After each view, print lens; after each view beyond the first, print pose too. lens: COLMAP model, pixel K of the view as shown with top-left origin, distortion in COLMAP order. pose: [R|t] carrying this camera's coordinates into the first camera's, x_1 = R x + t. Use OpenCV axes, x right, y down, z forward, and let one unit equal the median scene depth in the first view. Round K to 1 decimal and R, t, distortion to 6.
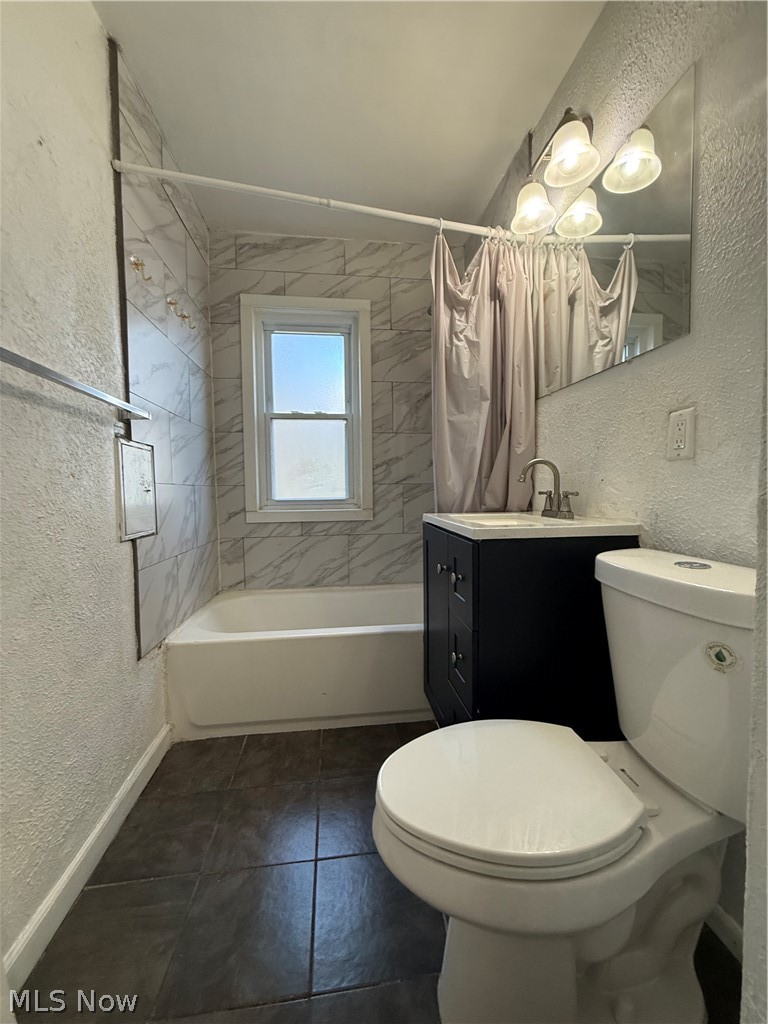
lens RADIAL K [[405.7, 0, 385.3], [0, 405.7, 506.8], [0, 0, 1]] dist [-0.001693, -0.000209]
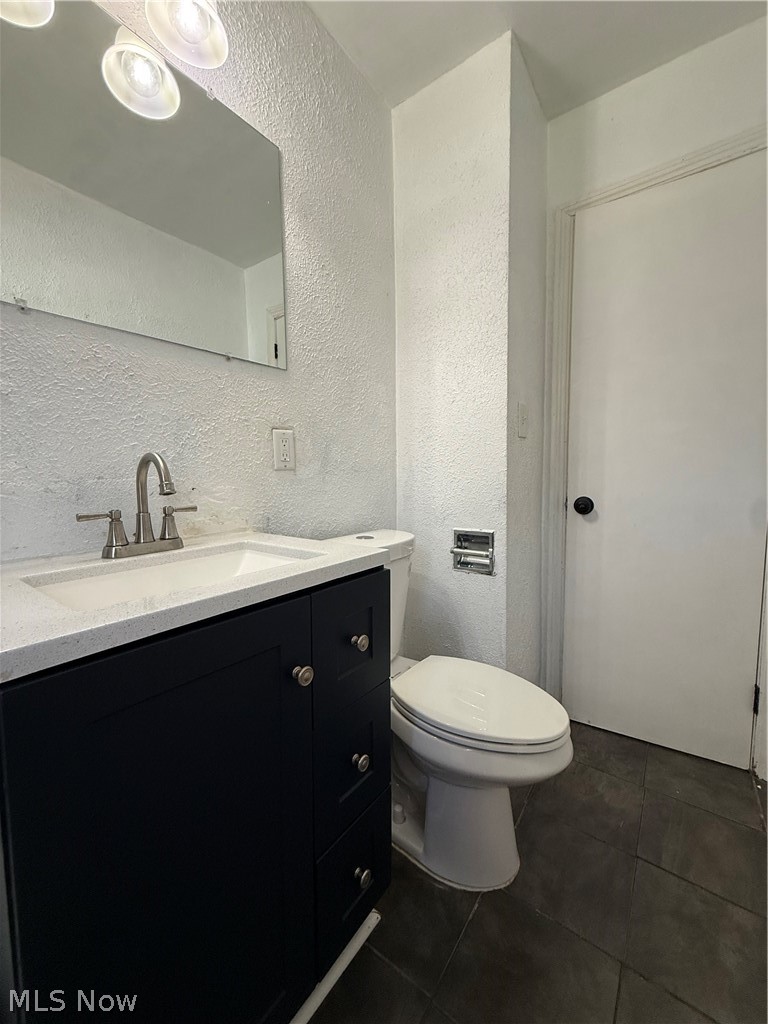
lens RADIAL K [[405.7, 0, 383.9], [0, 405.7, 511.0], [0, 0, 1]] dist [-0.001693, -0.000209]
pose [[-0.727946, -0.037279, 0.684620, -0.344968], [0.060975, 0.991045, 0.118797, -0.121526], [-0.682917, 0.128223, -0.719154, 1.706603]]
